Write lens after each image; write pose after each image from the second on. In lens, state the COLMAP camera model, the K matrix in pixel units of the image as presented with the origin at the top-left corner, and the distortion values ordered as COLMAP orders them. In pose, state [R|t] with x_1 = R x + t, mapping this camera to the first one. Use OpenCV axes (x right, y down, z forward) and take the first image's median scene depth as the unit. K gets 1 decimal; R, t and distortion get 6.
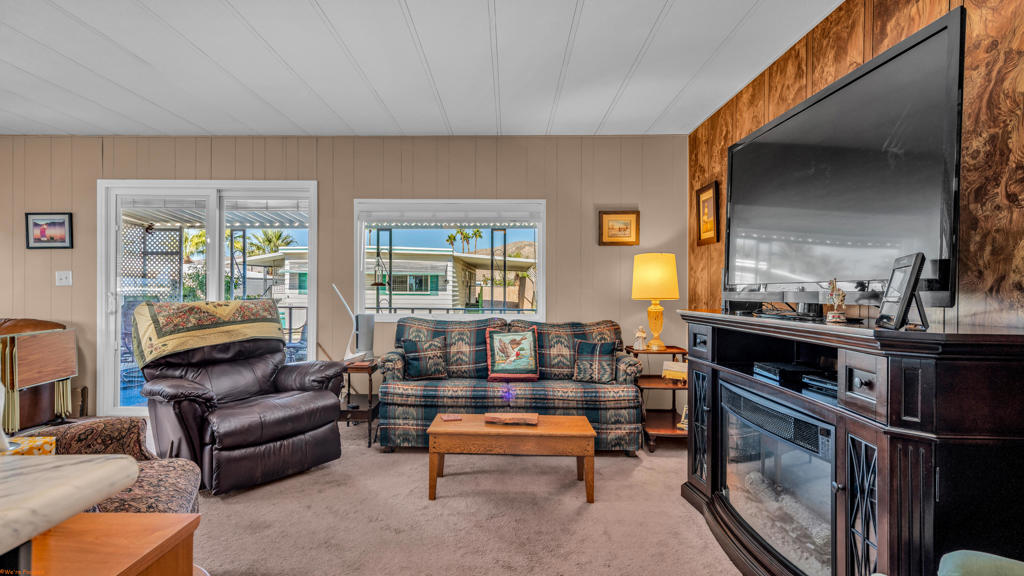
lens RADIAL K [[495.0, 0, 490.5], [0, 495.0, 296.6], [0, 0, 1]] dist [0.015352, -0.000540]
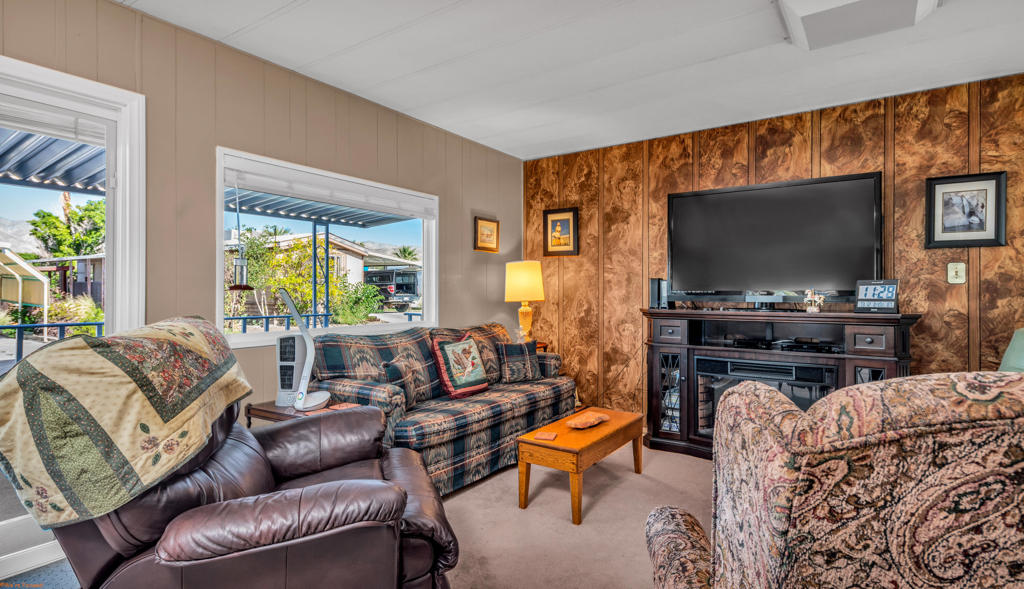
lens RADIAL K [[505.7, 0, 512.6], [0, 505.7, 288.0], [0, 0, 1]] dist [0.012474, 0.000003]
pose [[0.544529, 0.000440, 0.838742, -0.686709], [0.009899, 0.999927, -0.006952, -0.018054], [-0.838684, 0.012088, 0.544485, 0.414099]]
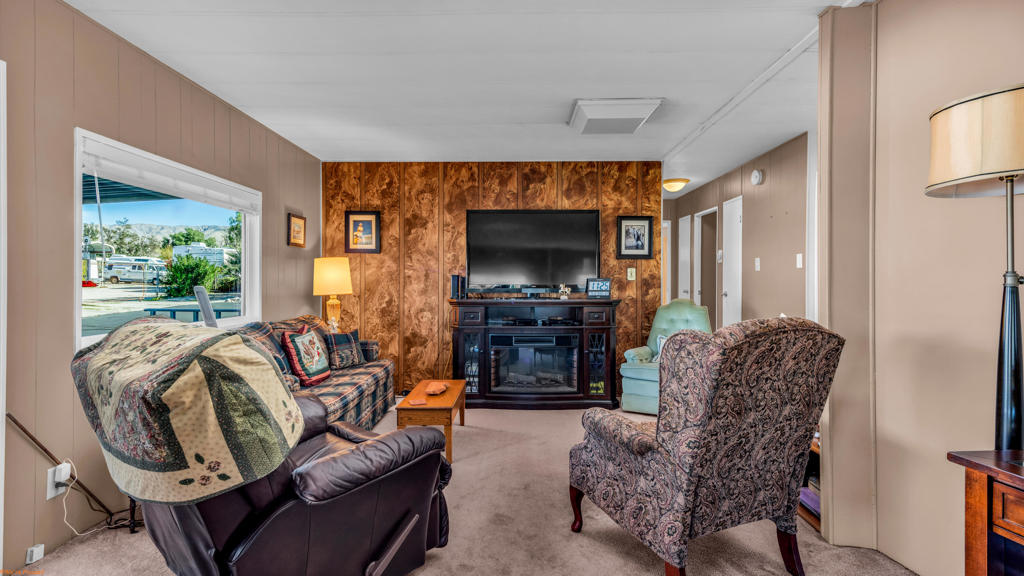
lens RADIAL K [[495.0, 0, 506.6], [0, 495.0, 281.6], [0, 0, 1]] dist [0.015352, -0.000540]
pose [[-0.011914, -0.006453, 0.999908, -0.943669], [0.008717, 0.999941, 0.006557, -0.032657], [-0.999891, 0.008795, -0.011857, 0.617330]]
